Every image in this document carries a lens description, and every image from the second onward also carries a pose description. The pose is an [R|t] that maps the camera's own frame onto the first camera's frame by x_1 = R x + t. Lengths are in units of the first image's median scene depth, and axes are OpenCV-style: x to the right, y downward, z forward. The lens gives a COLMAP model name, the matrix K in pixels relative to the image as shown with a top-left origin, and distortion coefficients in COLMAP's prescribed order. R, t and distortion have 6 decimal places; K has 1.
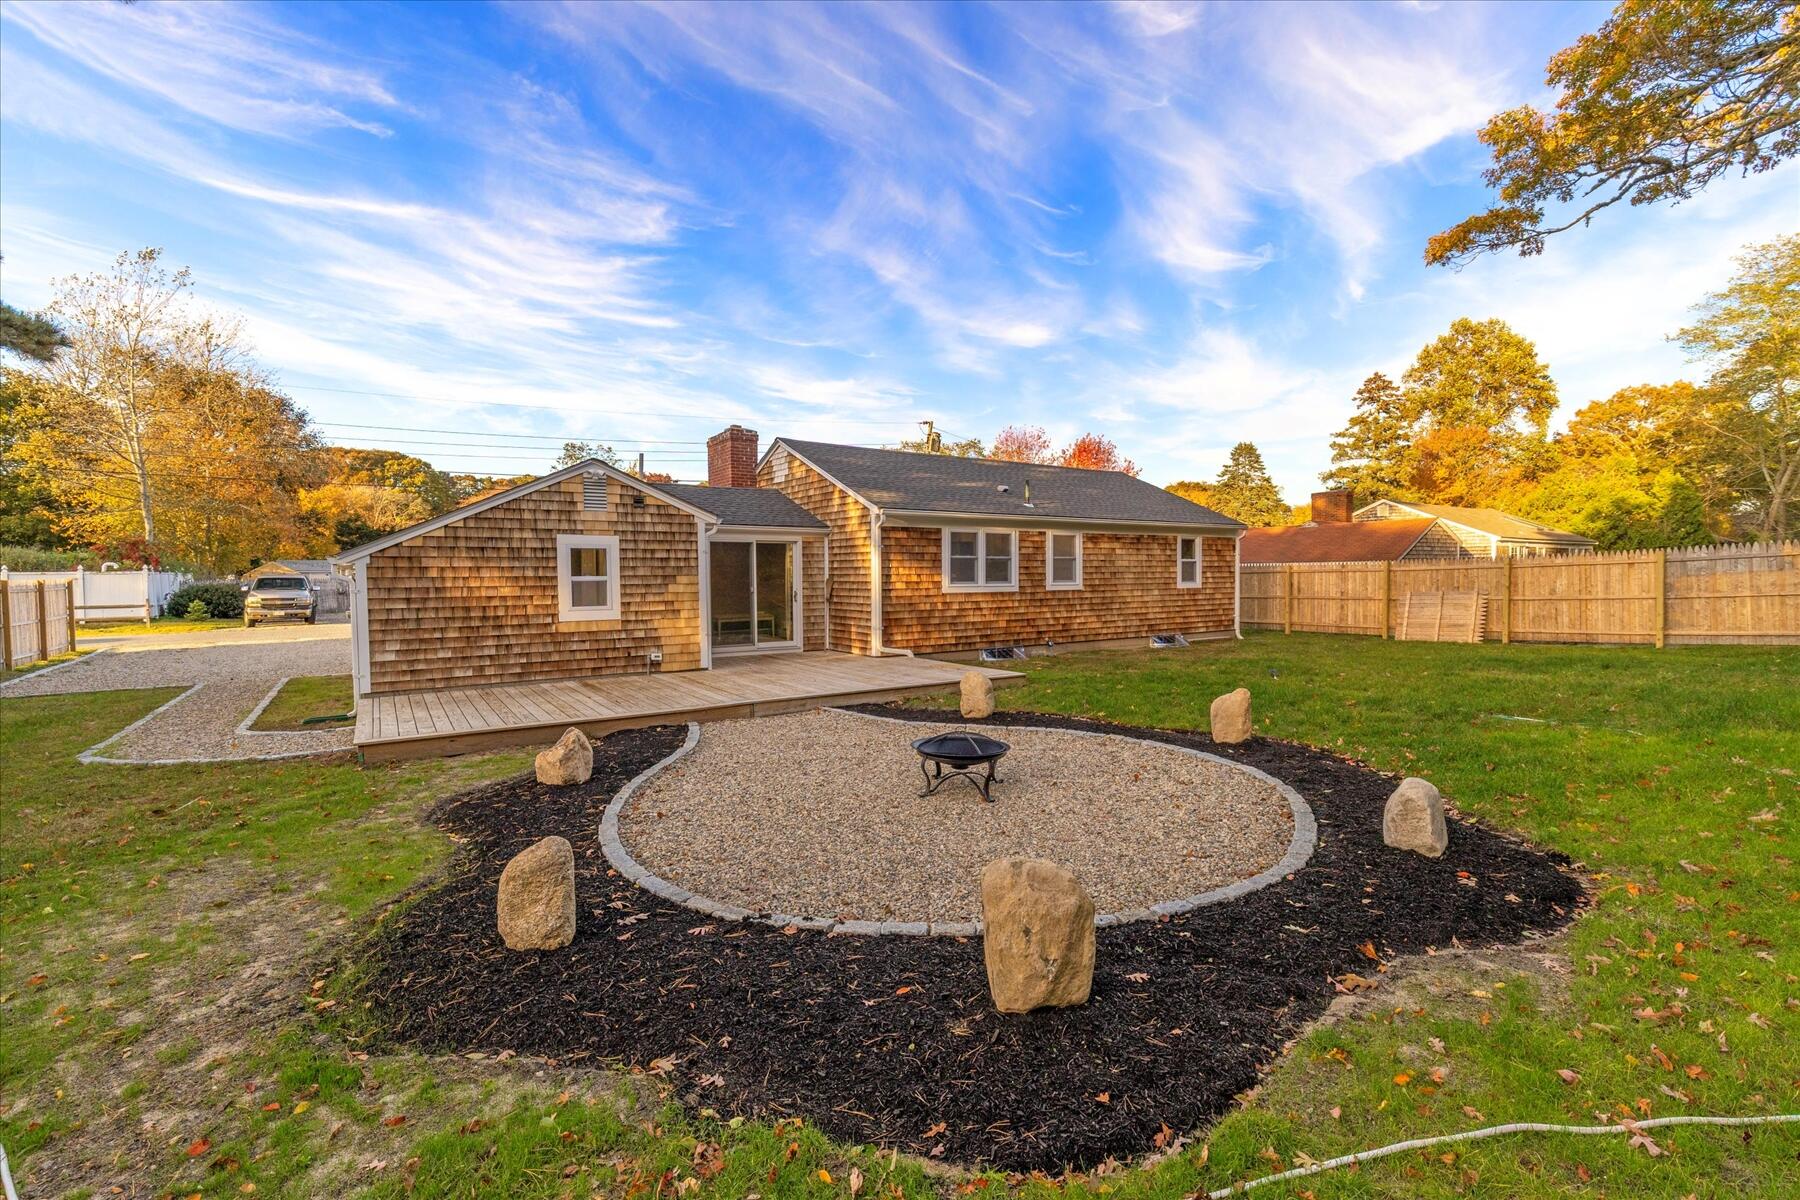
lens RADIAL K [[815.5, 0, 904.7], [0, 815.5, 604.2], [0, 0, 1]] dist [0.001382, 0.000323]
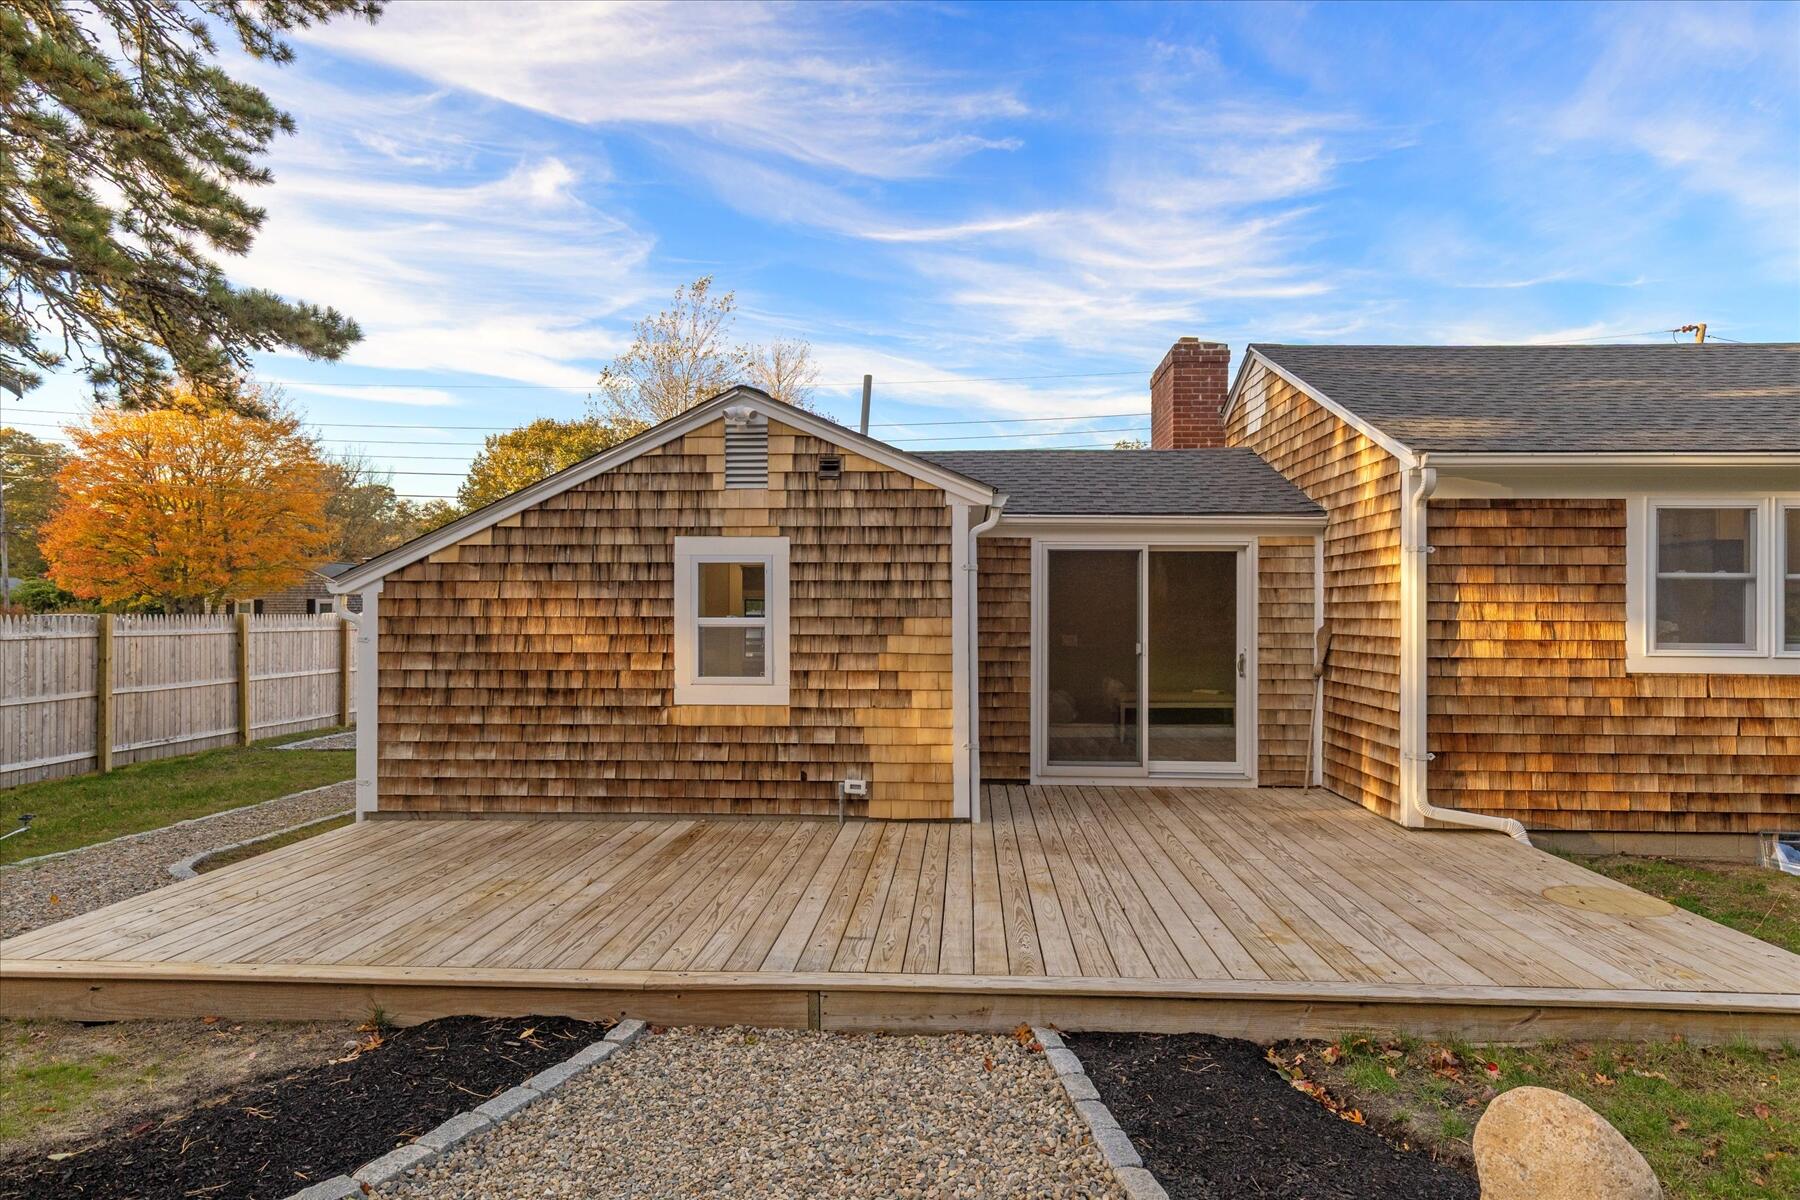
lens RADIAL K [[1050.0, 0, 900.0], [0, 1050.0, 600.0], [0, 0, 1]] dist [0.002985, -0.000305]
pose [[0.797506, 0.000499, -0.603311, 0.087979], [-0.030668, 0.998740, -0.039712, -0.021463], [0.602532, 0.050173, 0.796516, 0.517374]]
